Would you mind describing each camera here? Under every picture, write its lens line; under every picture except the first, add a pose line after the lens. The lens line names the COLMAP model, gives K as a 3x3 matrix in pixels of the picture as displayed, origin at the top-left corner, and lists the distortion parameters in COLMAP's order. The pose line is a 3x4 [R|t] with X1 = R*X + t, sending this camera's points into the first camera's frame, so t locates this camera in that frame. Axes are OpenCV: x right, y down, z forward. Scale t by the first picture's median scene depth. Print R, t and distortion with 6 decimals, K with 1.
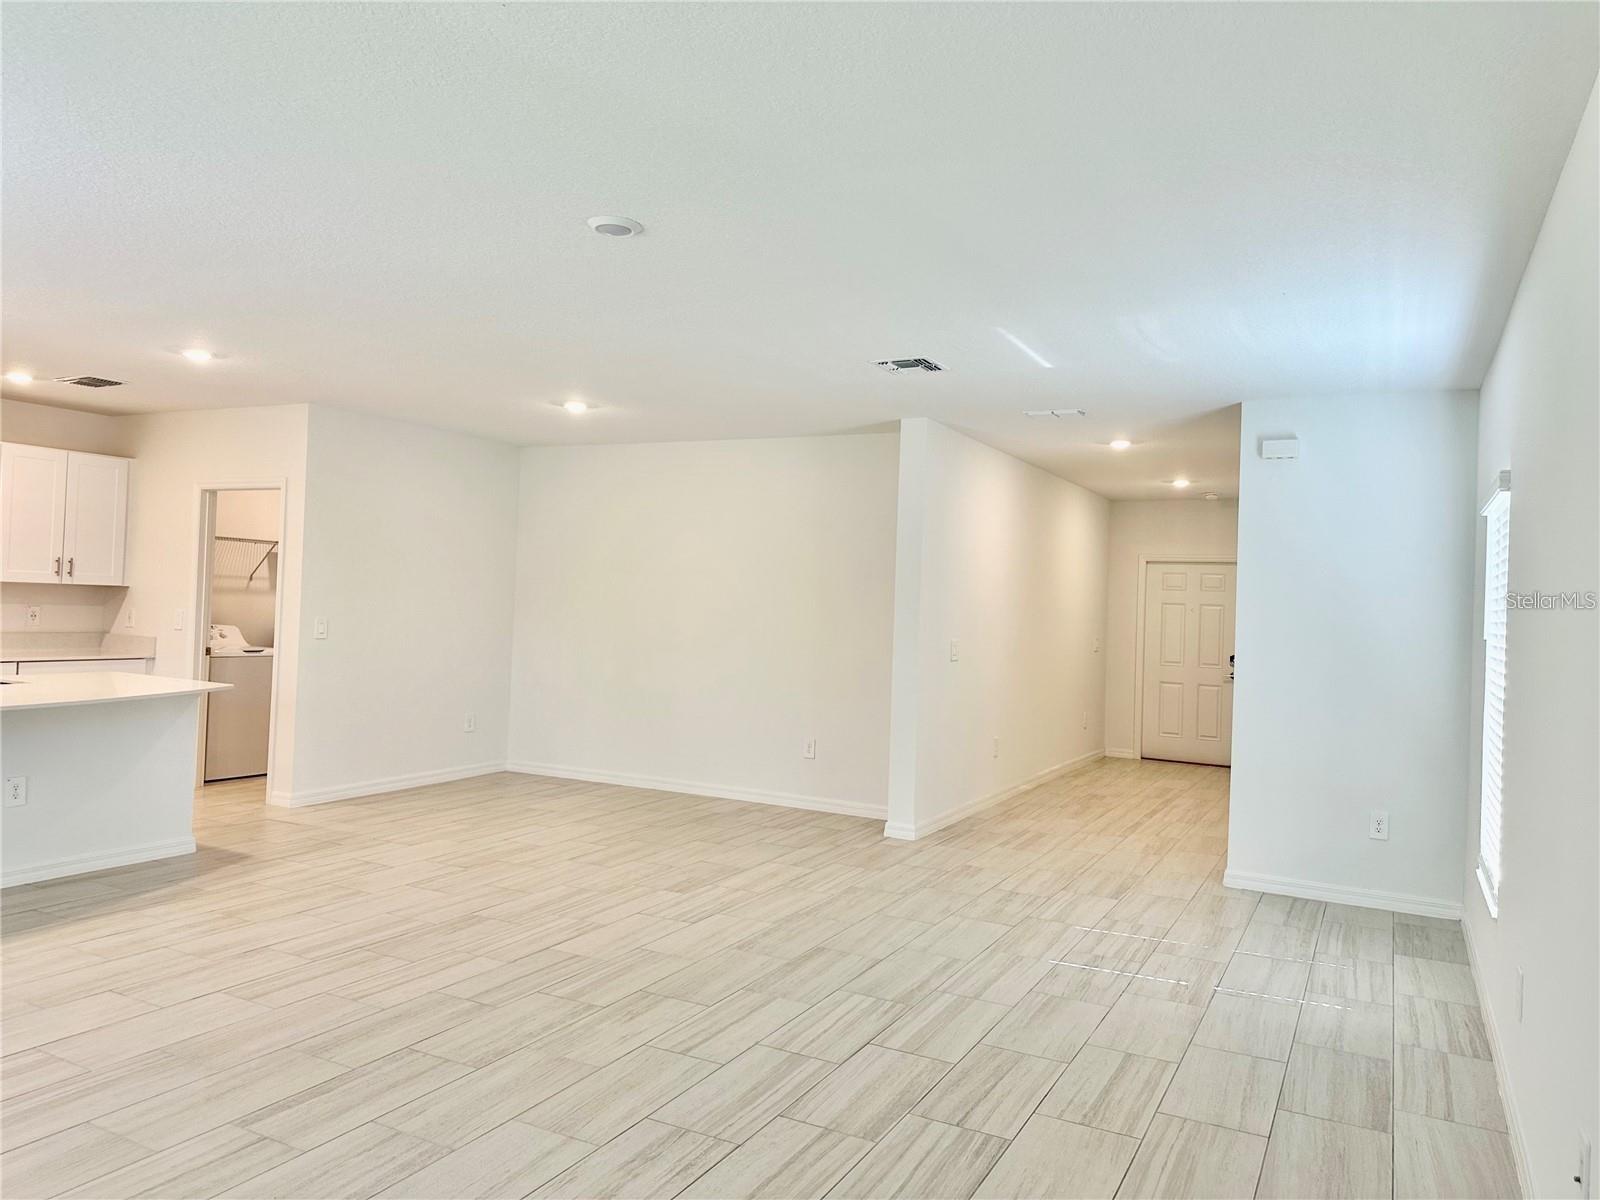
lens RADIAL K [[1131.9, 0, 811.7], [0, 1131.9, 576.6], [0, 0, 1]] dist [0.112887, -0.148841]
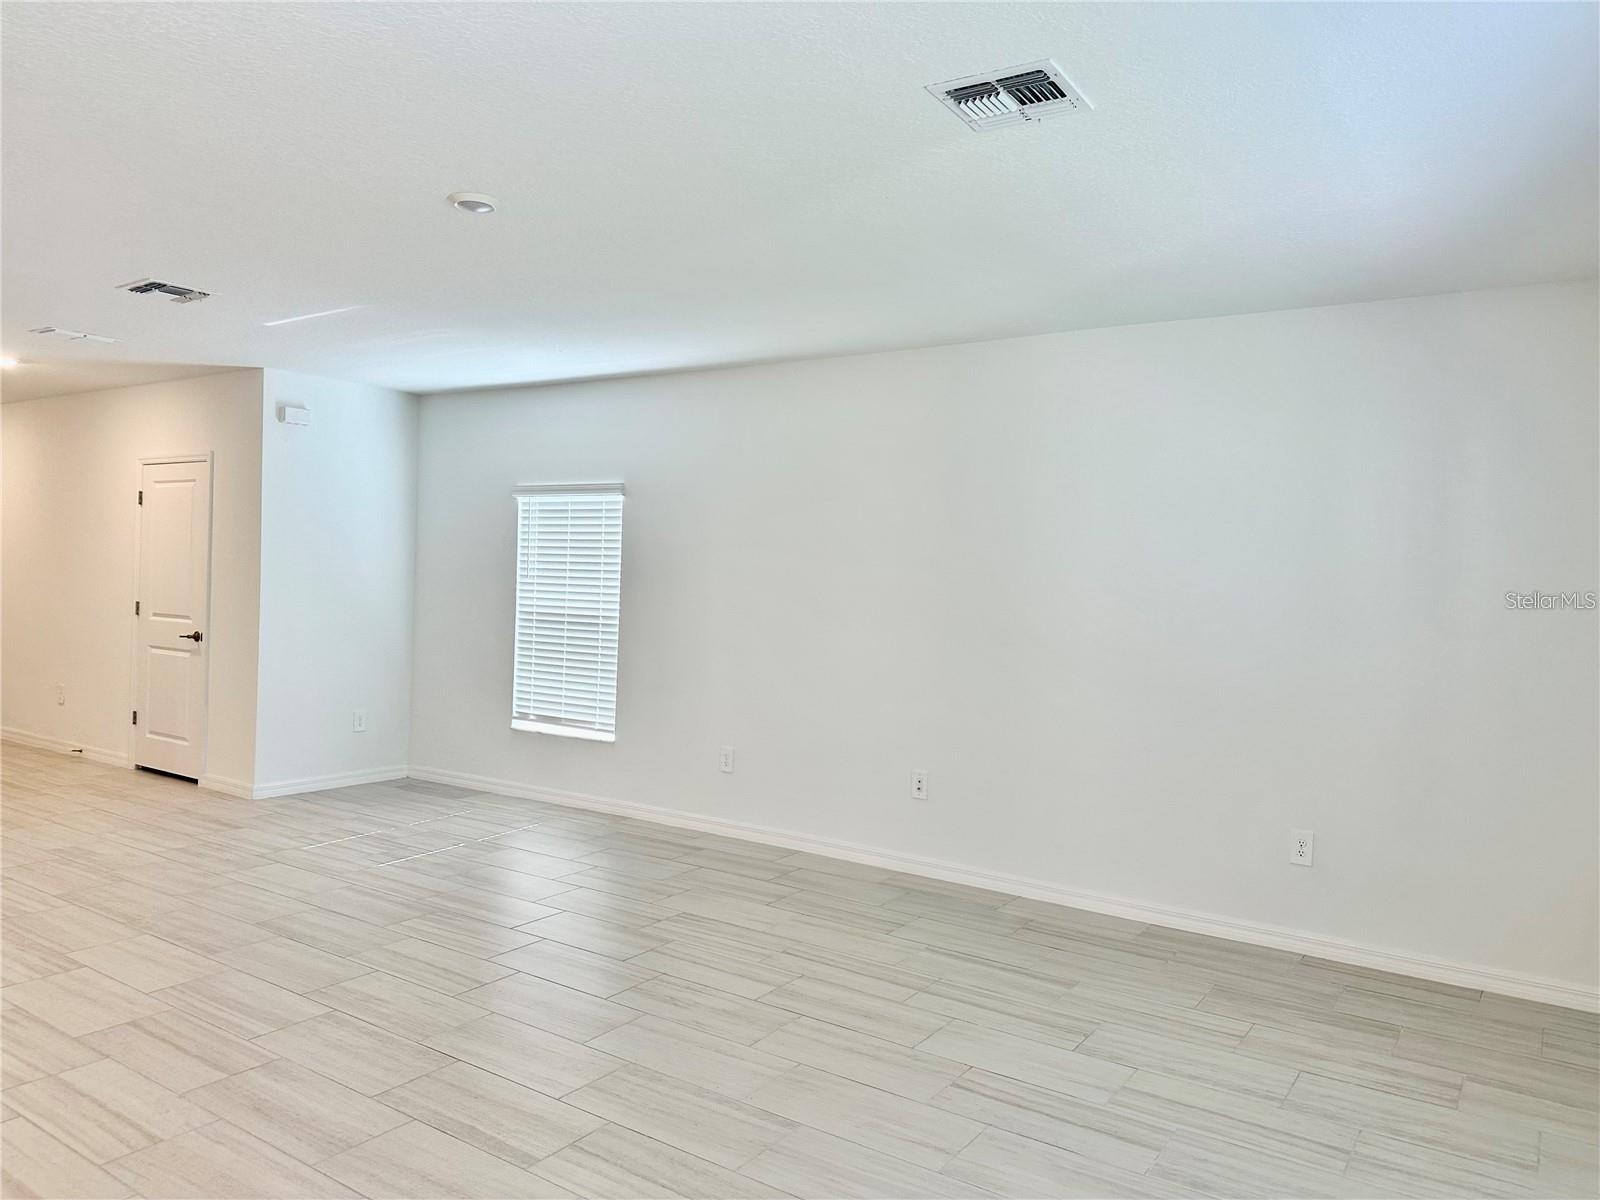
lens RADIAL K [[1111.1, 0, 791.2], [0, 1111.1, 608.4], [0, 0, 1]] dist [0.086029, -0.124411]
pose [[0.123961, -0.059592, 0.990496, -0.895058], [-0.045898, 0.996782, 0.065714, -0.020801], [-0.991225, -0.053607, 0.120827, 0.482070]]
